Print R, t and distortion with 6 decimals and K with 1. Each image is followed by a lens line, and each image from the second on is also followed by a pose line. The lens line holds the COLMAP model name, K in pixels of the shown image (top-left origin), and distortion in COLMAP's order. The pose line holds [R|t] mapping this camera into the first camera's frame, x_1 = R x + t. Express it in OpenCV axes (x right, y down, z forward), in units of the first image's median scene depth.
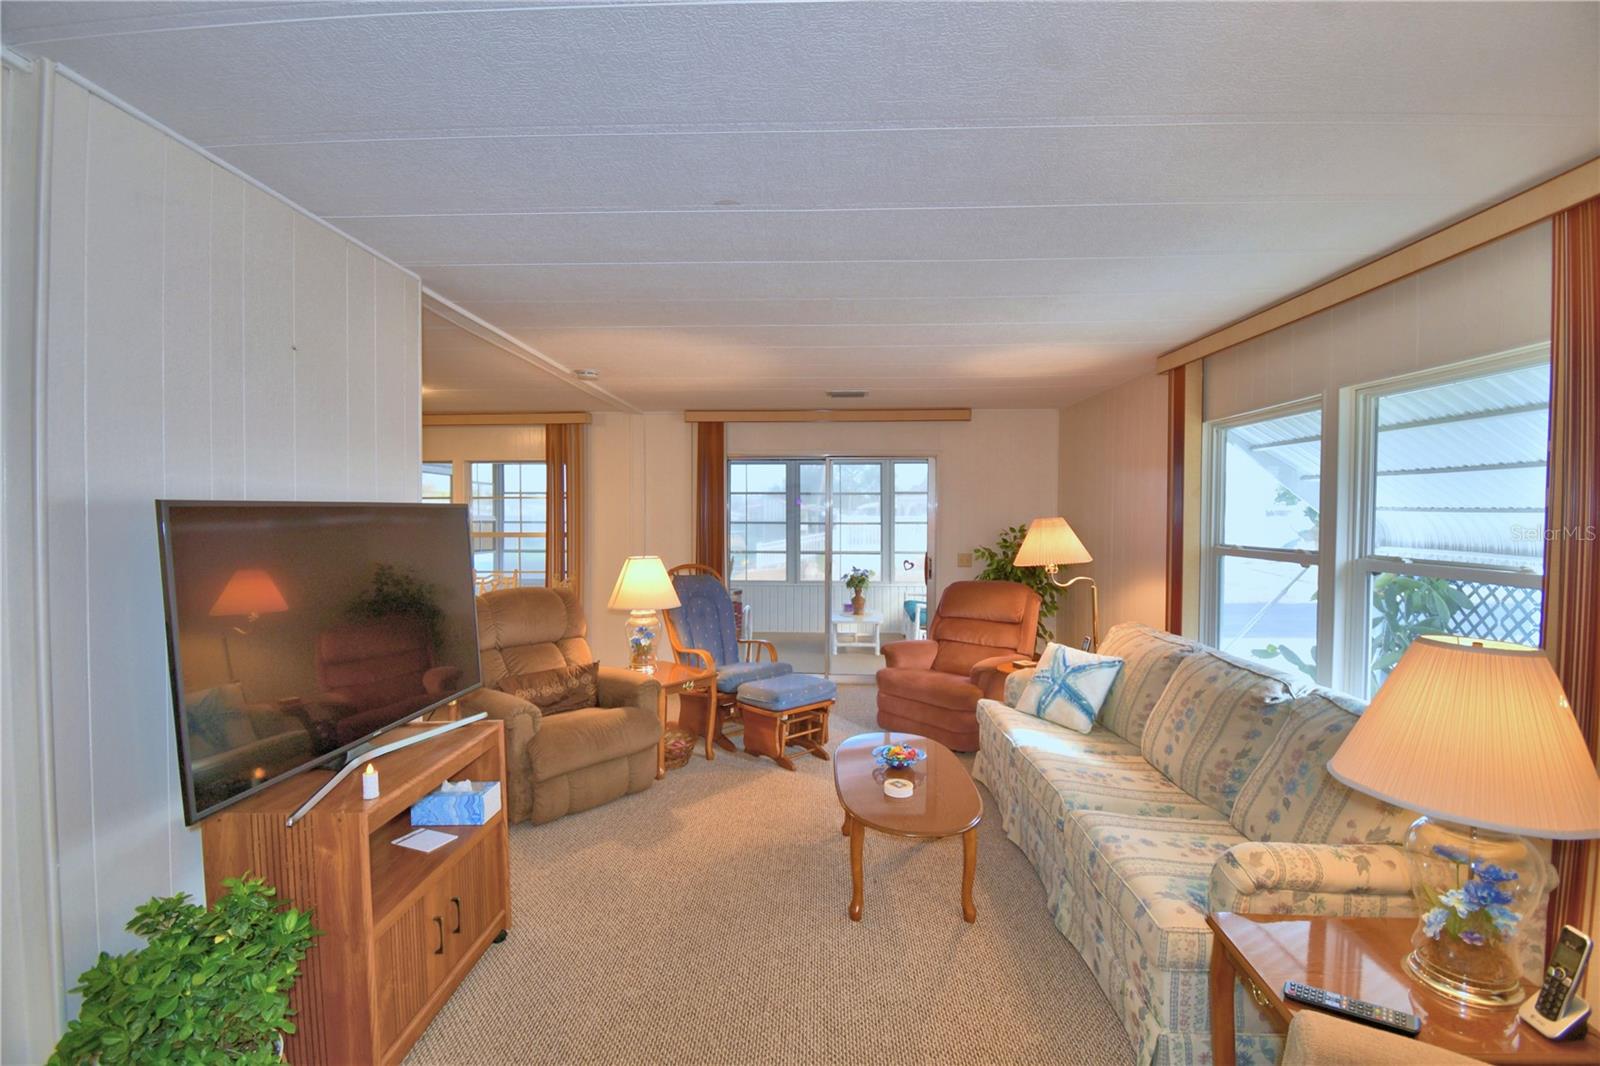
lens RADIAL K [[705.3, 0, 811.1], [0, 705.3, 522.0], [0, 0, 1]] dist [0.013520, -0.019634]
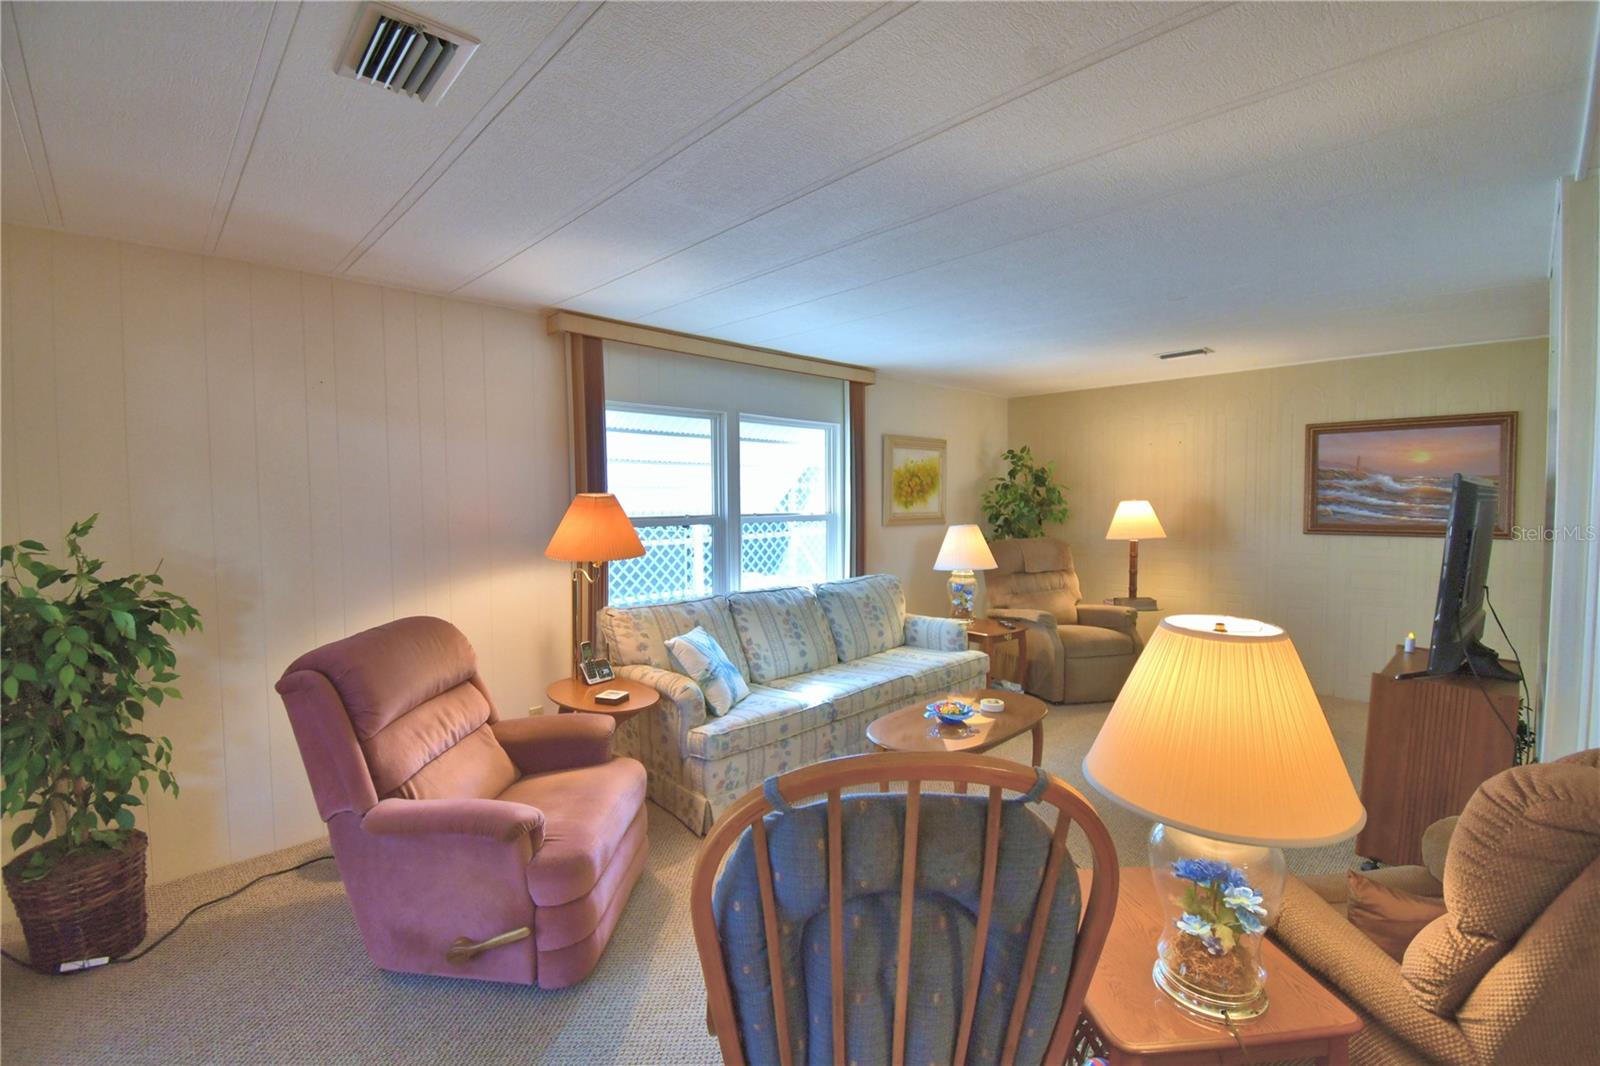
lens RADIAL K [[705.3, 0, 808.5], [0, 705.3, 526.9], [0, 0, 1]] dist [0.013520, -0.019634]
pose [[-0.710433, -0.036387, 0.702823, -0.409841], [0.007801, 0.998194, 0.059564, -0.016865], [-0.703721, 0.047799, -0.708866, 1.637966]]
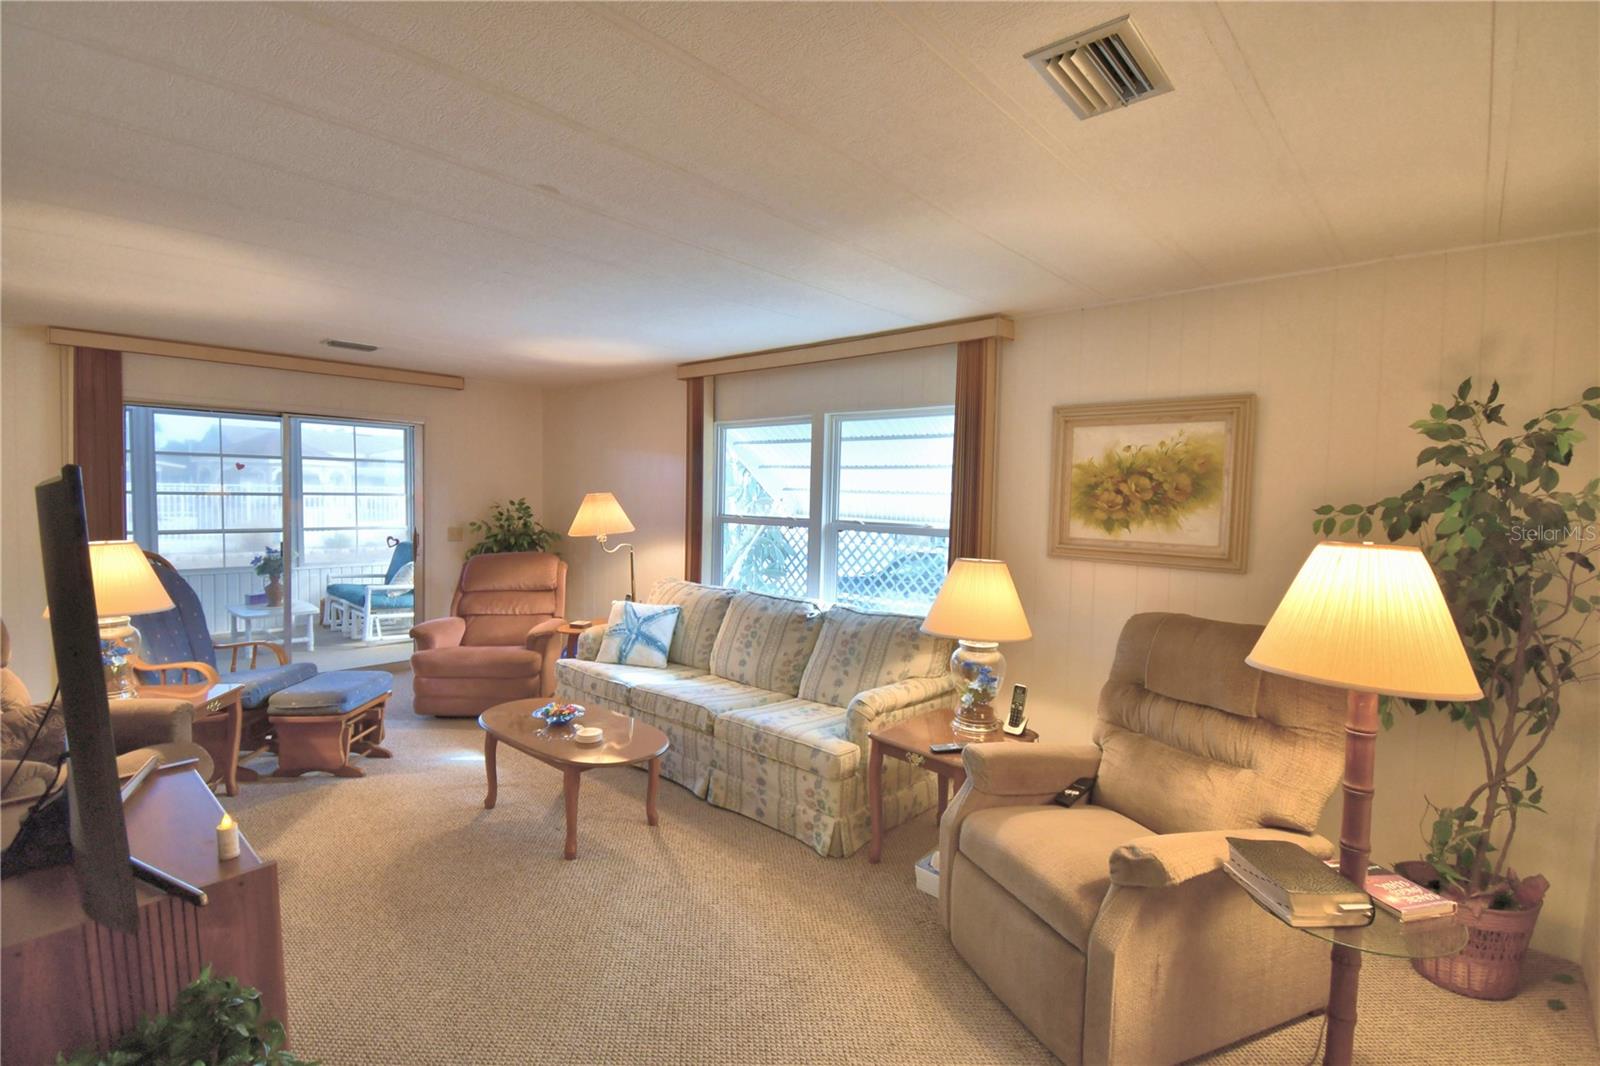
lens RADIAL K [[705.3, 0, 796.2], [0, 705.3, 530.1], [0, 0, 1]] dist [0.013520, -0.019634]
pose [[0.646524, -0.028530, 0.762360, -0.385470], [-0.010082, 0.998894, 0.045932, -0.001137], [-0.762827, -0.037382, 0.645521, 0.032874]]
